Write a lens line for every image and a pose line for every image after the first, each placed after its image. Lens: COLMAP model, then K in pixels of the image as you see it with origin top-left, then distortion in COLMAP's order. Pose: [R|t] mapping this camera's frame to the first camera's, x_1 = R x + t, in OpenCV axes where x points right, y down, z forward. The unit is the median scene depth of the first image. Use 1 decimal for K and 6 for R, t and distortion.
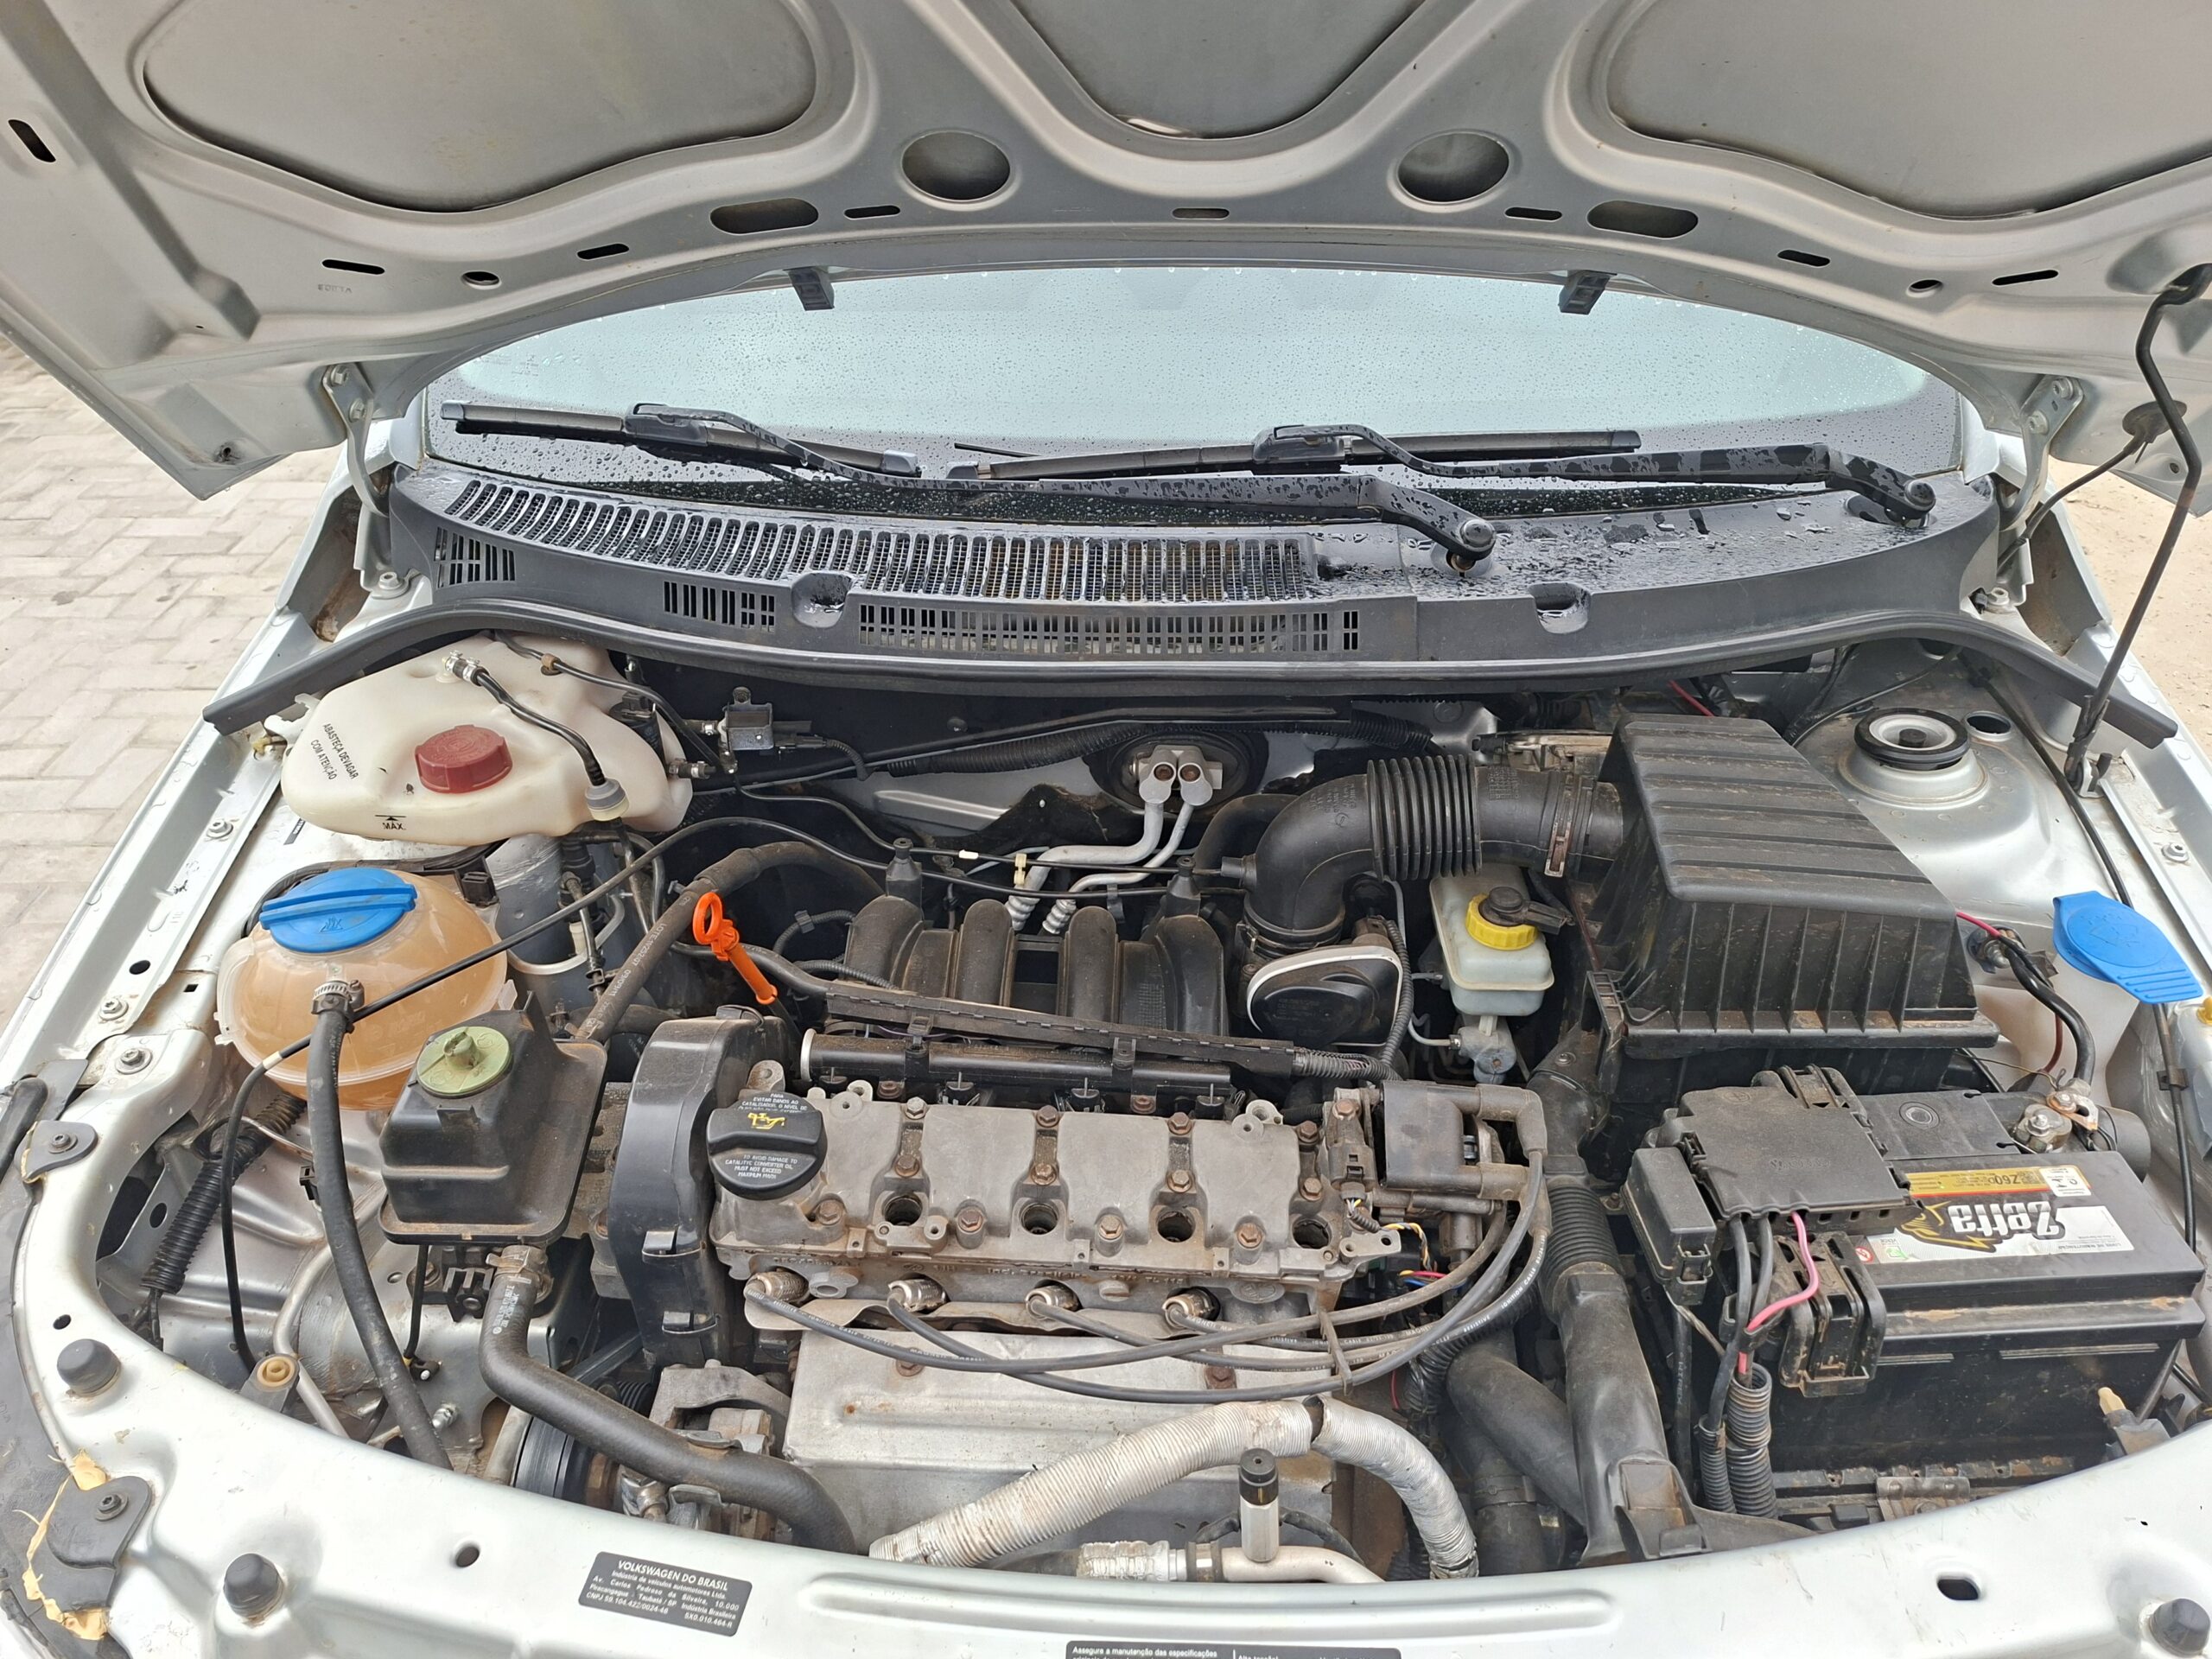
lens RADIAL K [[1538.8, 0, 1118.9], [0, 1538.8, 822.9], [0, 0, 1]] dist [0.106046, -0.135176]
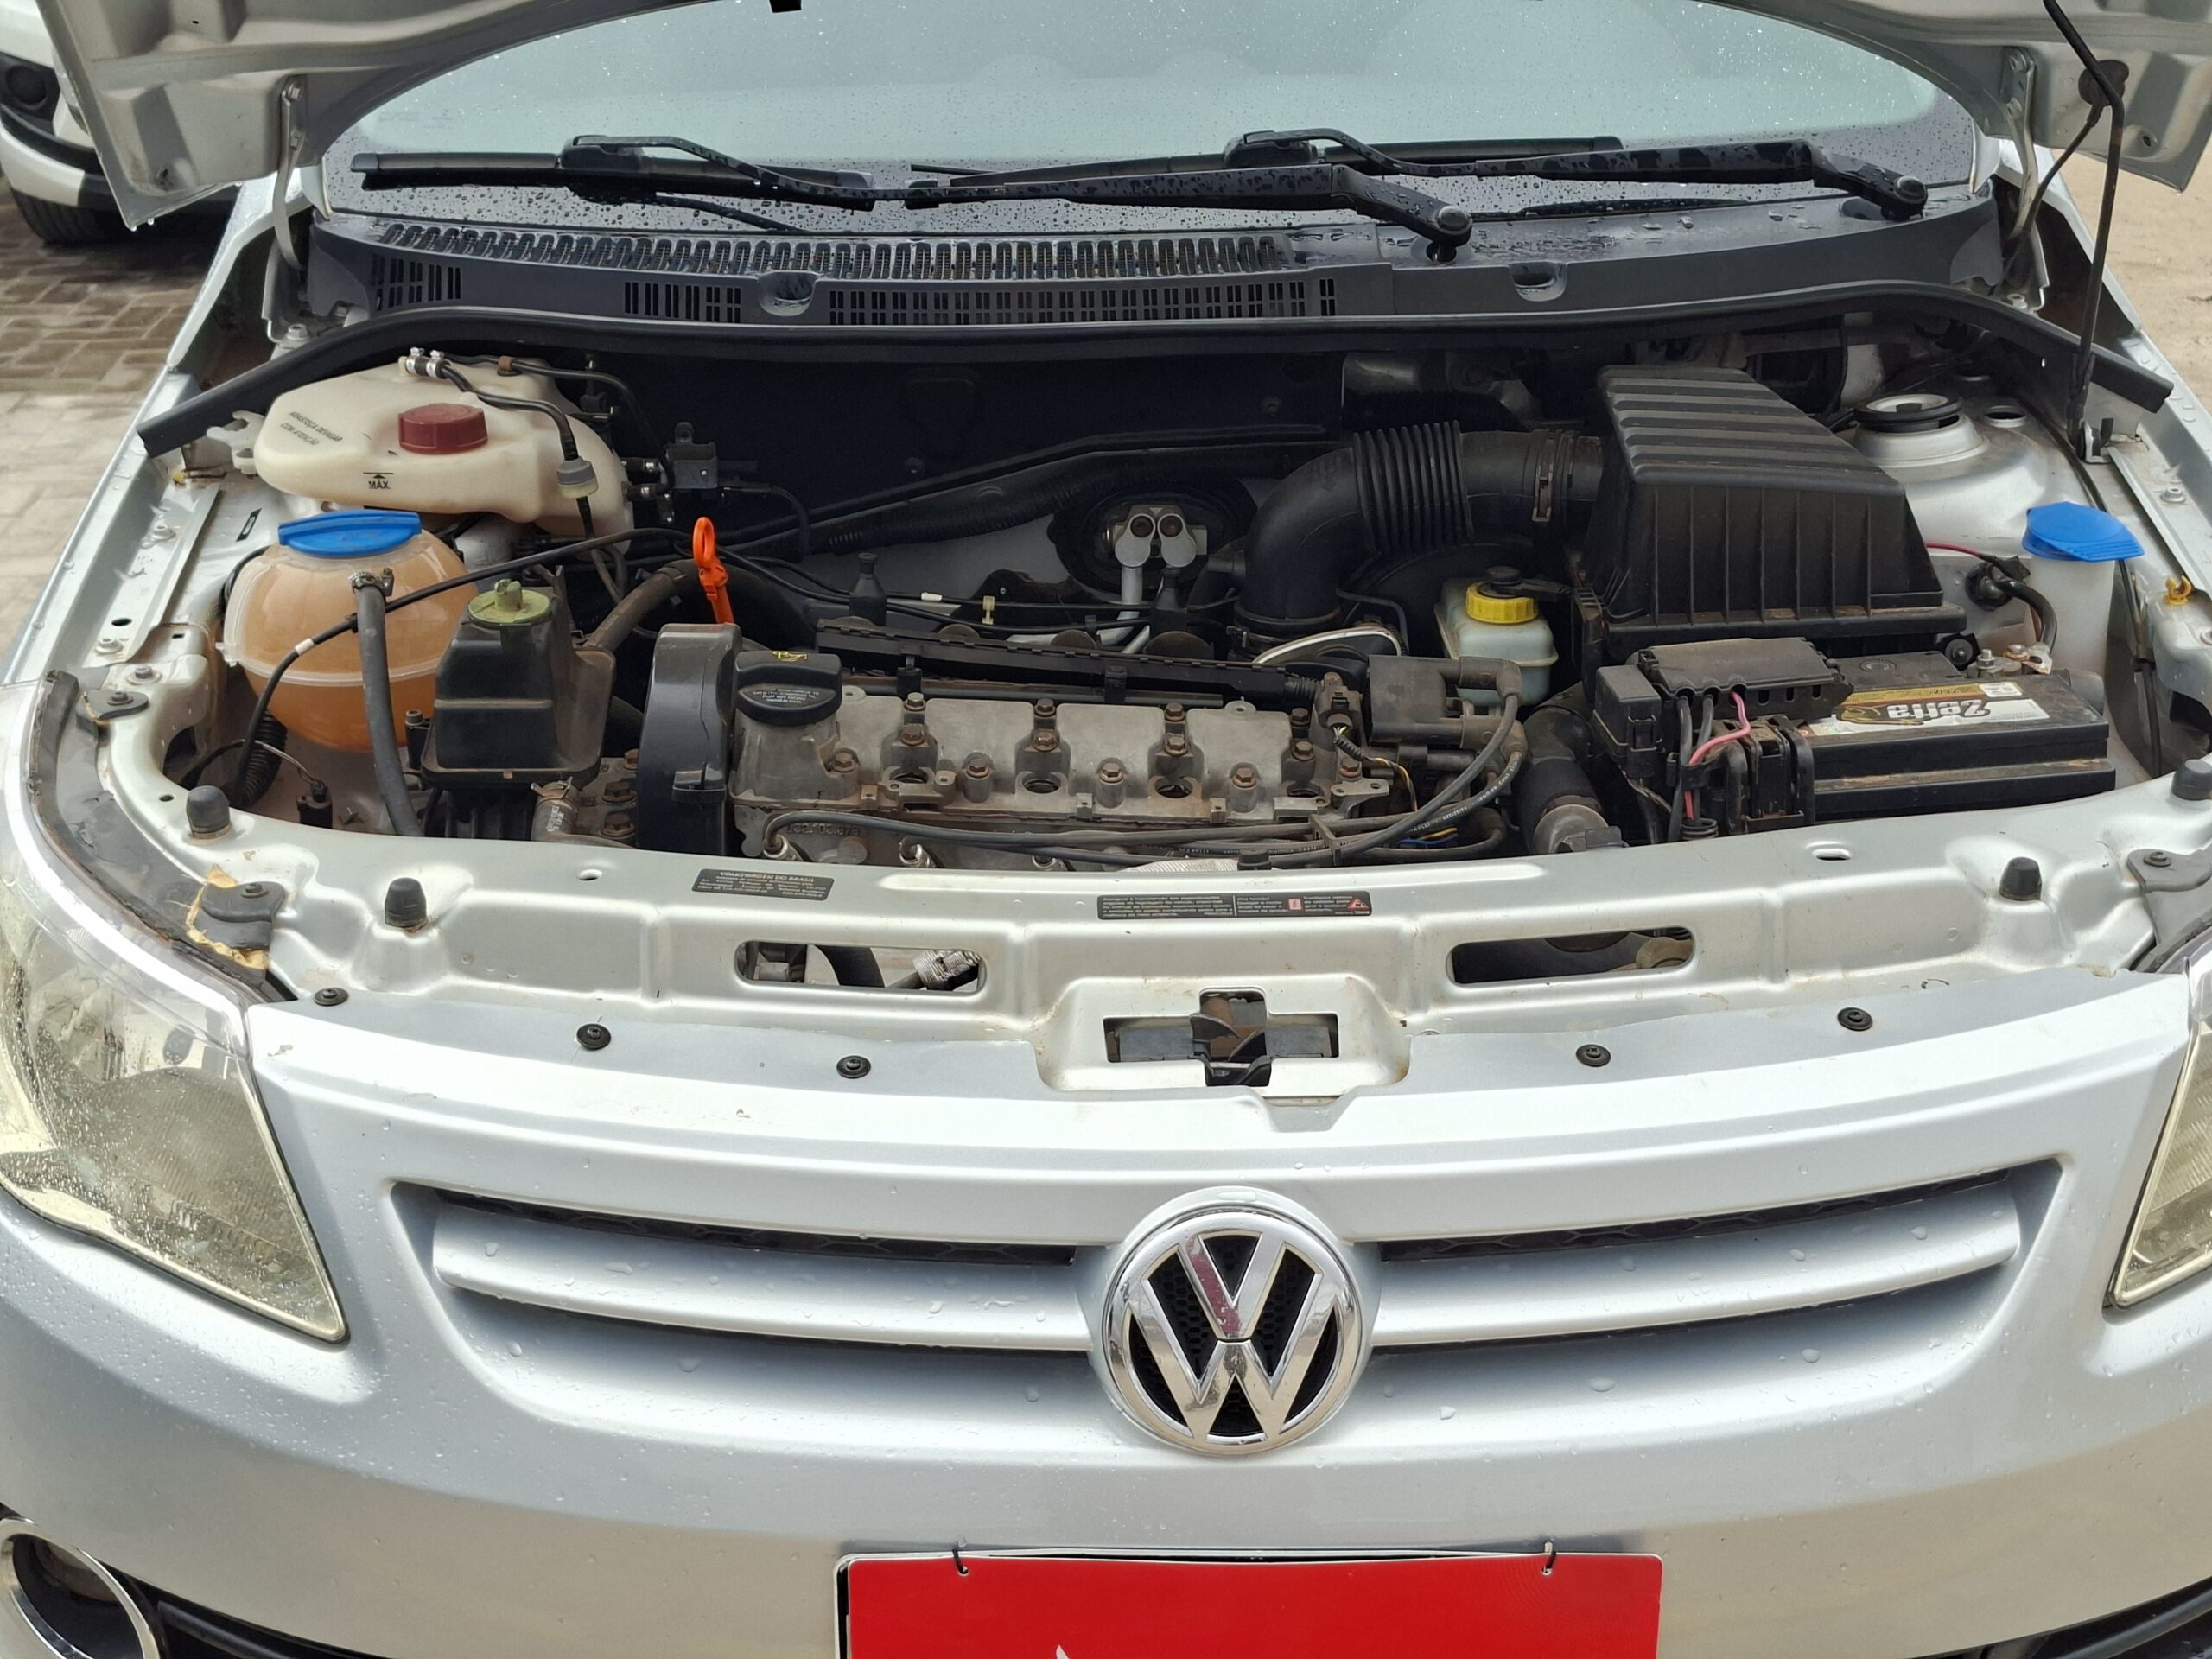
lens RADIAL K [[3064.9, 0, 1096.8], [0, 3064.9, 868.3], [0, 0, 1]] dist [0.177630, -0.382519]
pose [[0.999203, -0.027159, 0.029259, -0.065299], [0.032521, 0.978842, -0.202016, 0.621148], [-0.023154, 0.202807, 0.978945, -0.851811]]
